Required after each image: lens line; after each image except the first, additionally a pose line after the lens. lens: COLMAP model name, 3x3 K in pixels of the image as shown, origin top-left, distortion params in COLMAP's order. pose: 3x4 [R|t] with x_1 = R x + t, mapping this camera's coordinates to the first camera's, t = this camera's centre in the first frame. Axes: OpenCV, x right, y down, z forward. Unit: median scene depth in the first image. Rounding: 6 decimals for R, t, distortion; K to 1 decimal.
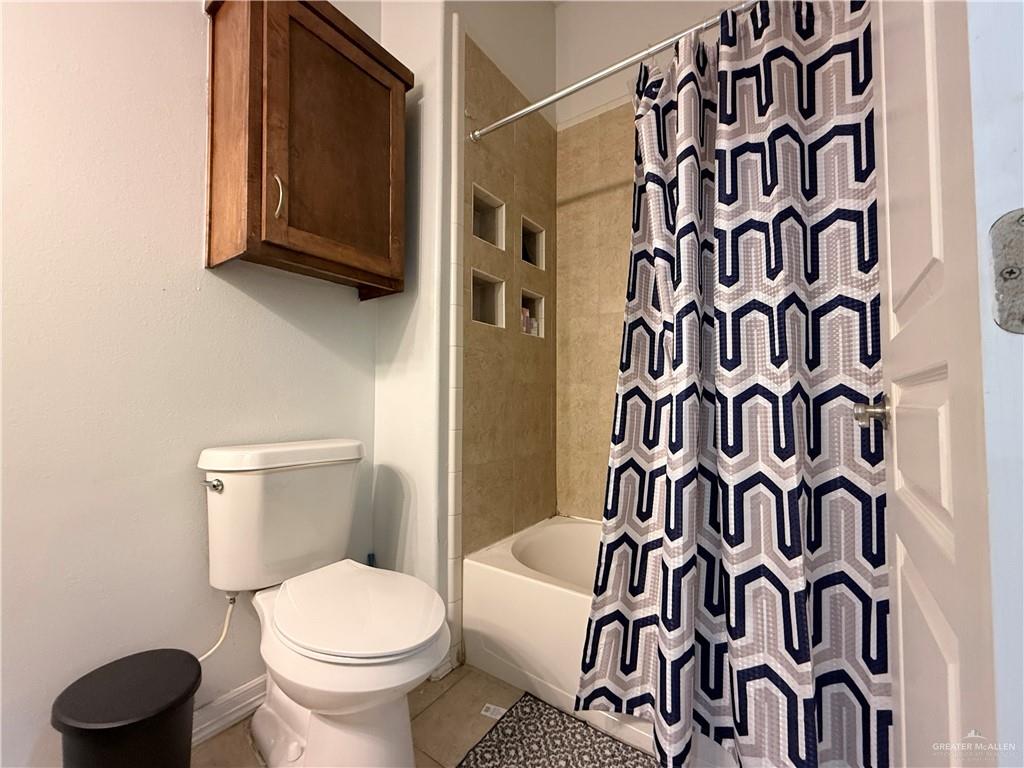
lens RADIAL K [[413.6, 0, 511.7], [0, 413.6, 384.2], [0, 0, 1]] dist [0.003480, -0.000474]
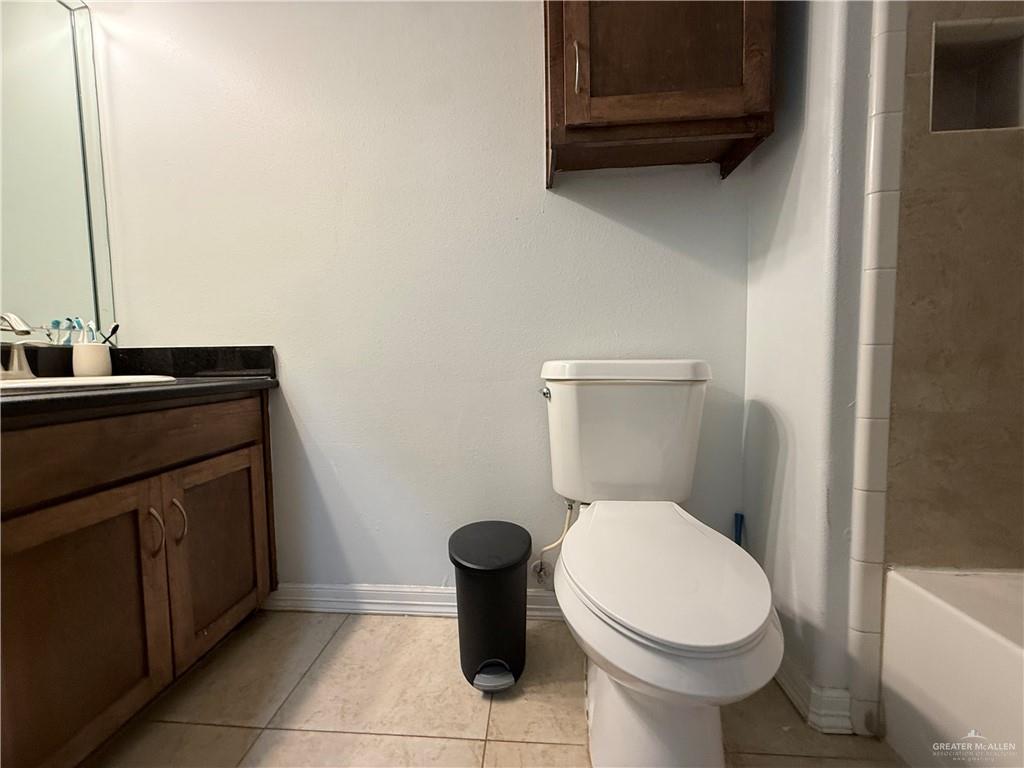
lens RADIAL K [[413.6, 0, 507.3], [0, 413.6, 386.1], [0, 0, 1]] dist [0.003480, -0.000474]
pose [[0.509777, 0.042843, -0.859239, 0.100338], [0.044174, 0.996138, 0.075877, 0.104729], [0.859172, -0.076637, 0.505916, 0.284670]]
